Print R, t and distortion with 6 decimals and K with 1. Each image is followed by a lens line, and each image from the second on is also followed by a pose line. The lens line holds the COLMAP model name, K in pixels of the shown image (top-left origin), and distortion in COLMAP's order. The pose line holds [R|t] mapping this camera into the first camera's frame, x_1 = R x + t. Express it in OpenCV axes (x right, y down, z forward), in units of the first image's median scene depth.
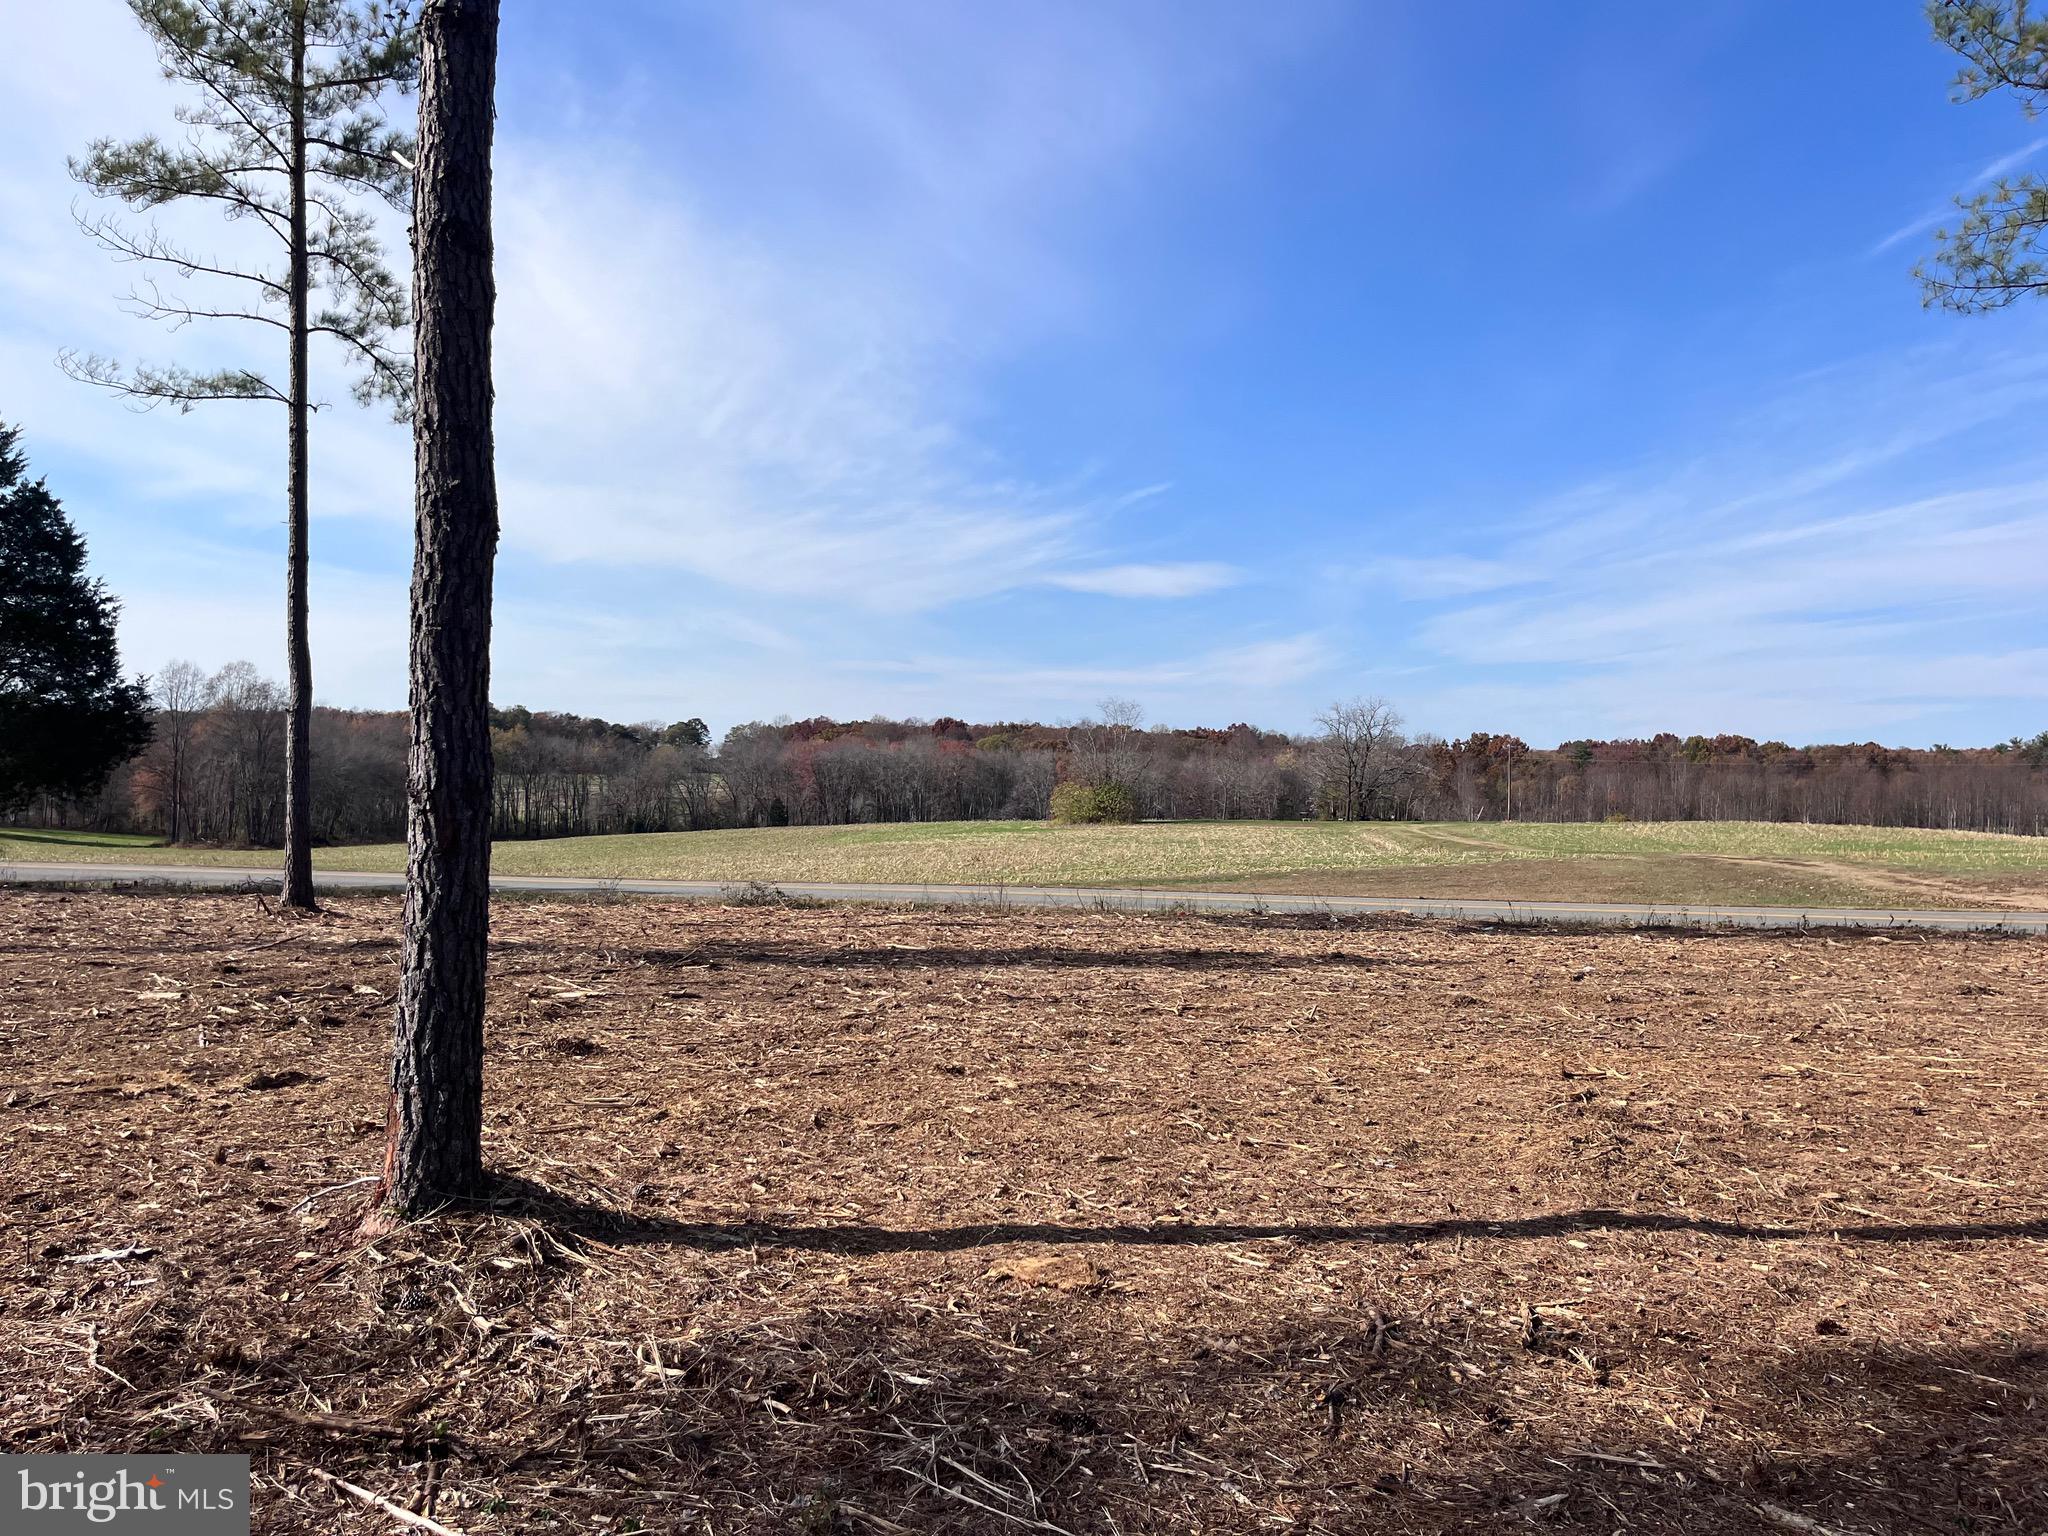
lens RADIAL K [[1559.5, 0, 1021.7], [0, 1559.5, 773.0], [0, 0, 1]] dist [0.005576, -0.003272]
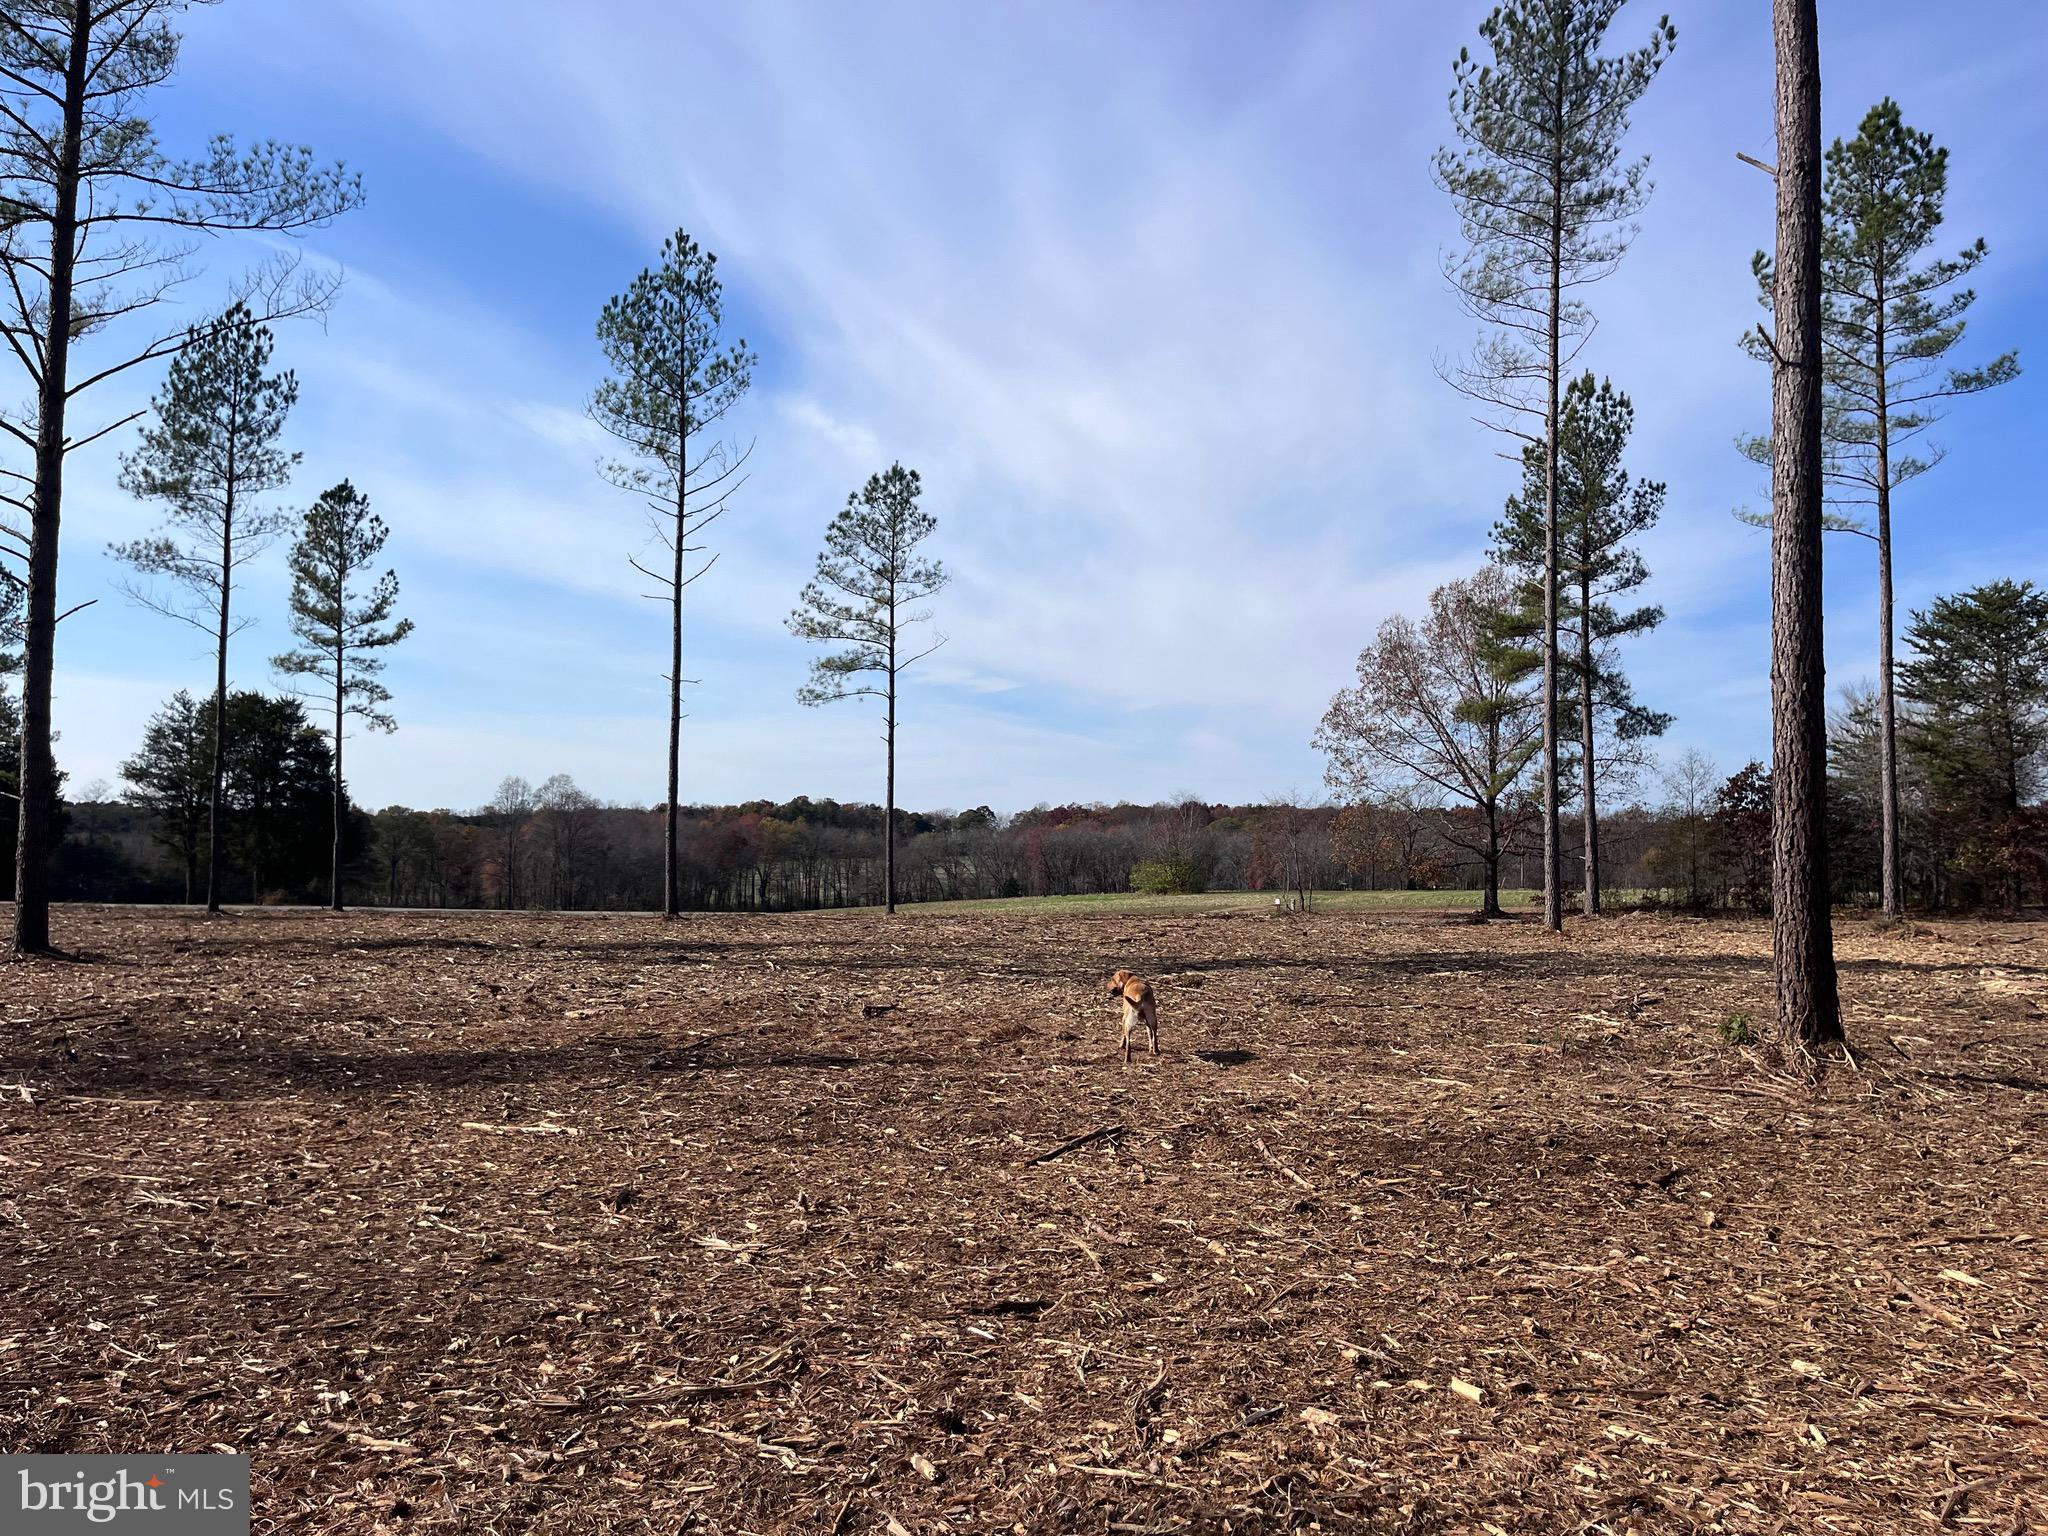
lens RADIAL K [[1559.5, 0, 1026.7], [0, 1559.5, 767.7], [0, 0, 1]] dist [0.005576, -0.003272]
pose [[0.976846, -0.027963, -0.212110, 0.090601], [0.016444, 0.998302, -0.055877, -0.000167], [0.213312, 0.051095, 0.975647, -0.100499]]
